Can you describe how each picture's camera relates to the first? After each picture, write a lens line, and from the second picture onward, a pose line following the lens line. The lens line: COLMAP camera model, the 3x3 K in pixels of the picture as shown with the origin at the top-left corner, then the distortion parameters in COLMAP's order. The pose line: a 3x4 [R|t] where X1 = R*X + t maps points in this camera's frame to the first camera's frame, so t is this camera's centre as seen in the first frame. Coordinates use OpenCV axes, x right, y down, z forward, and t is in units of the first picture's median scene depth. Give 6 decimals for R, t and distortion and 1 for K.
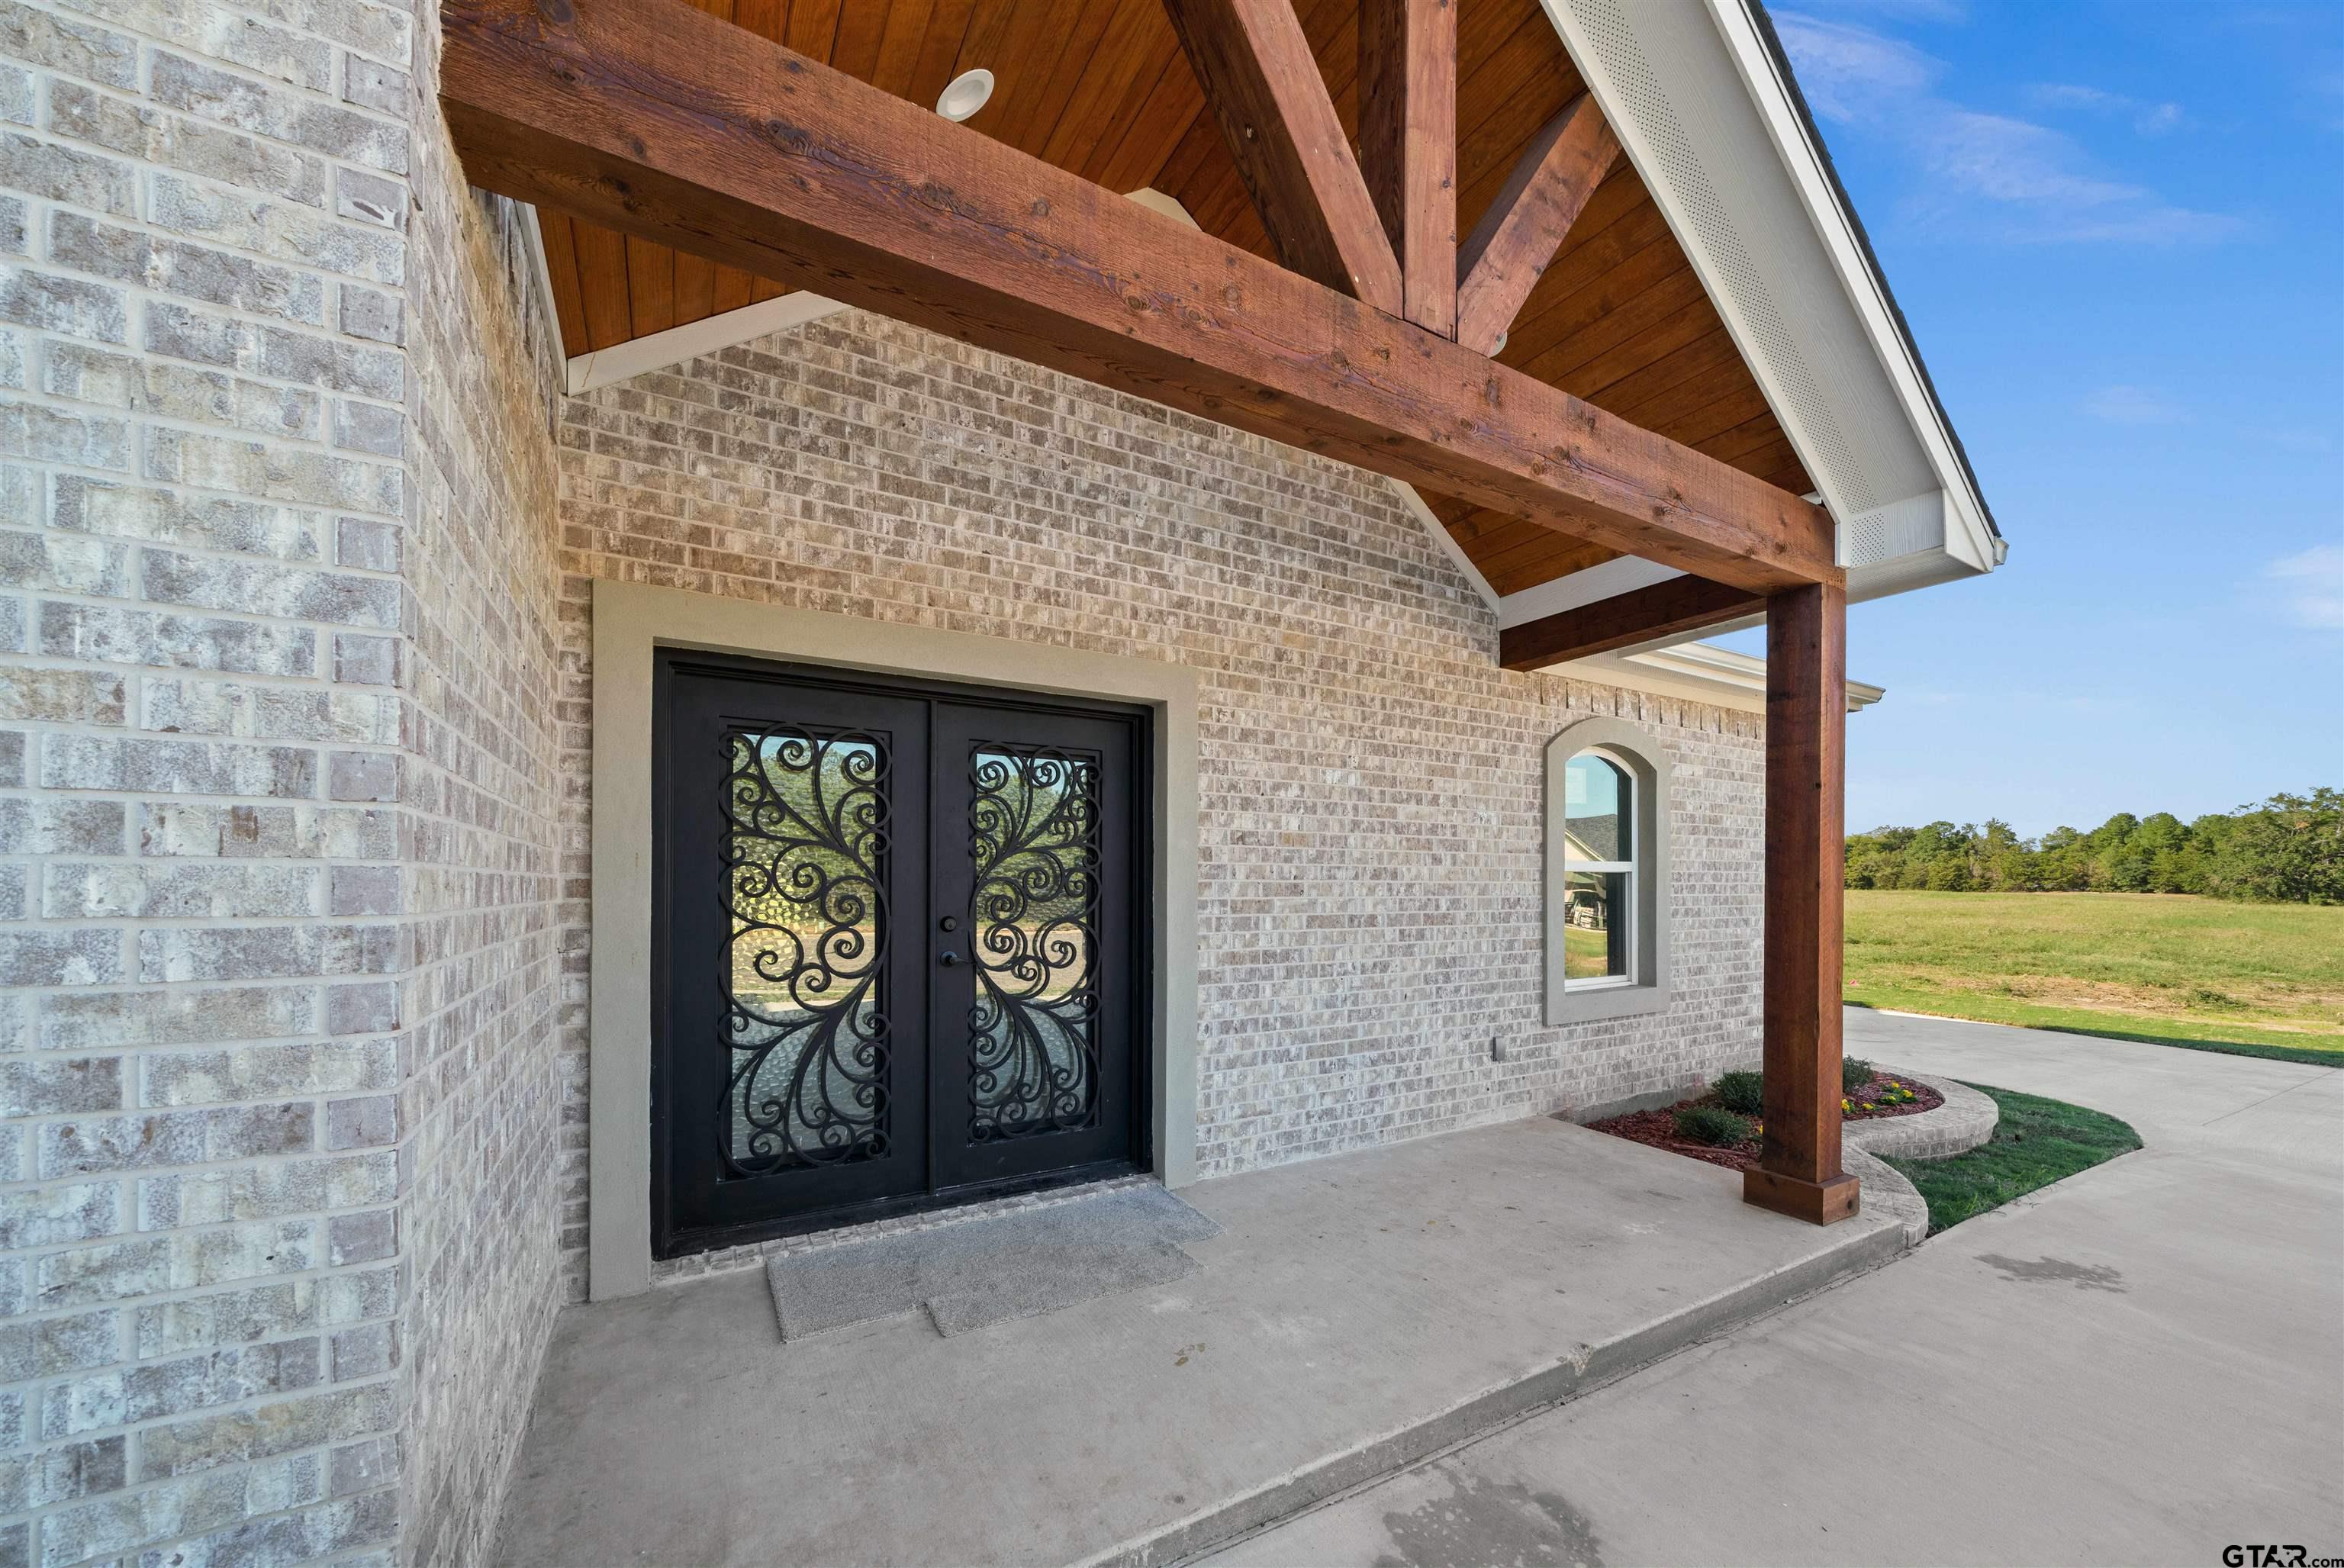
lens RADIAL K [[860.6, 0, 1171.5], [0, 860.6, 885.7], [0, 0, 1]] dist [-0.001759, -0.000048]
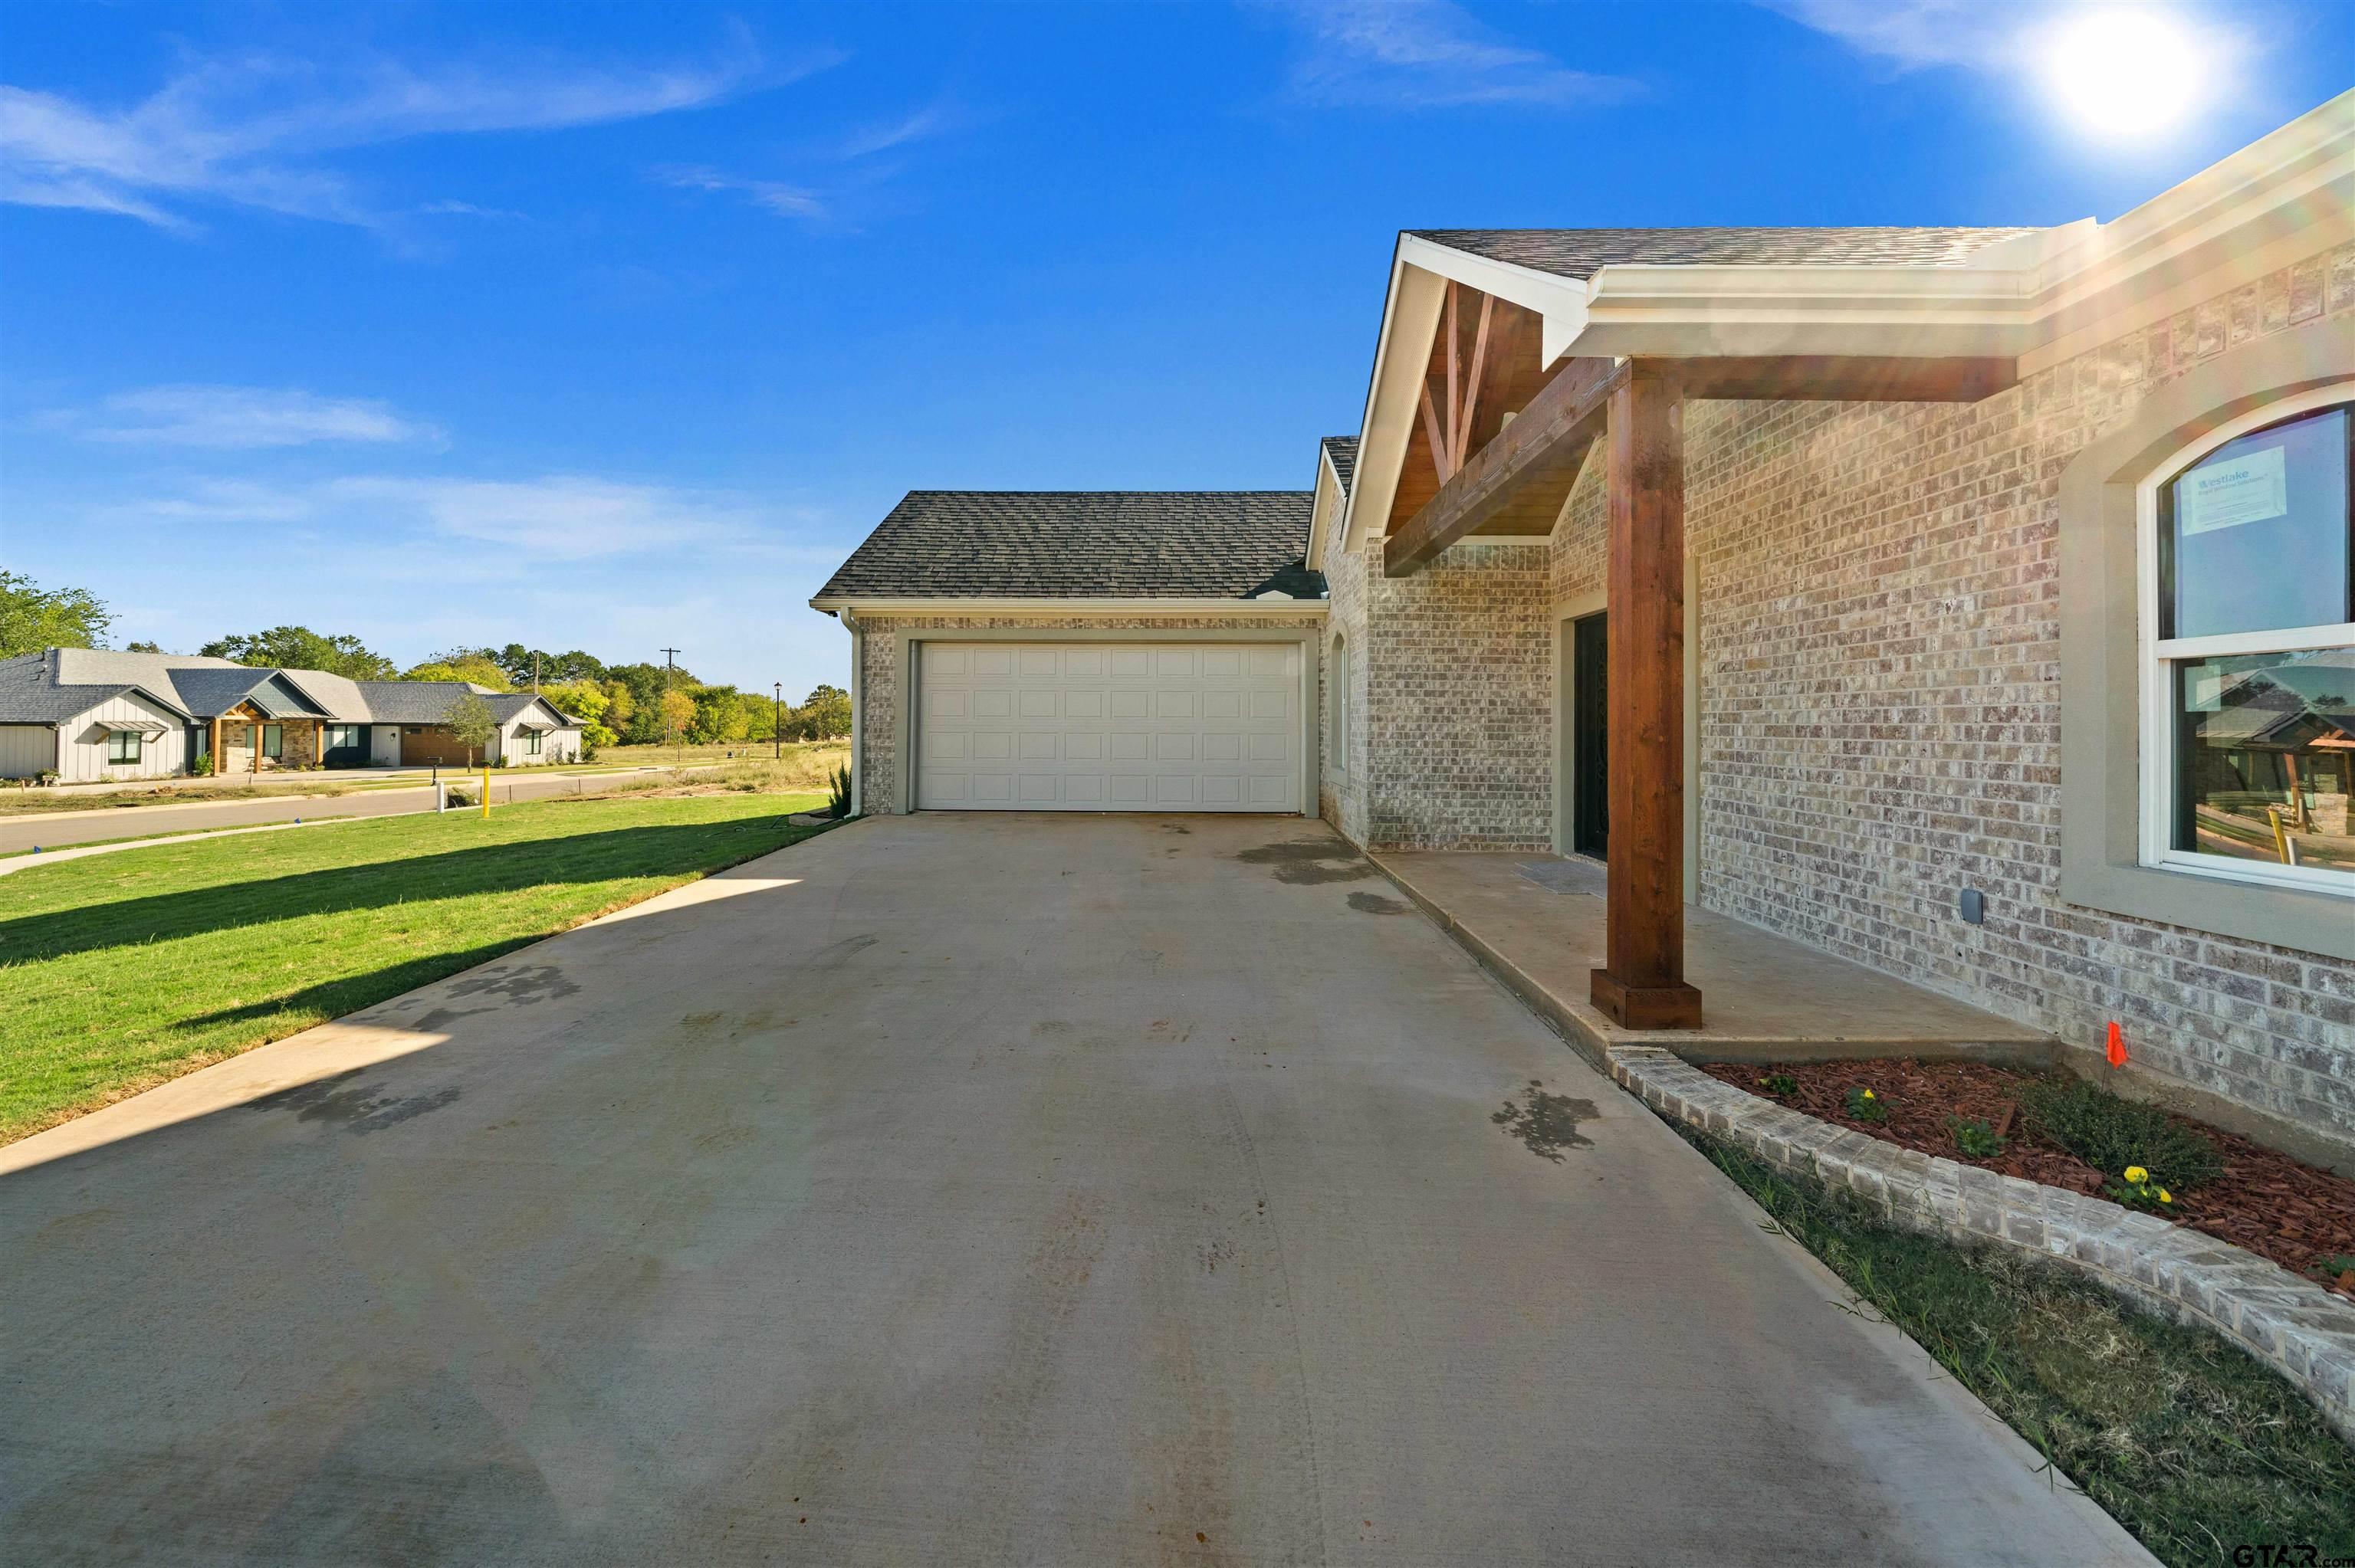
lens RADIAL K [[864.5, 0, 1186.6], [0, 864.5, 715.4], [0, 0, 1]] dist [-0.001759, -0.000048]
pose [[-0.505930, -0.016057, -0.862425, 1.513568], [-0.008912, 0.999871, -0.013388, 0.041456], [0.862528, 0.000912, -0.506008, 0.860901]]
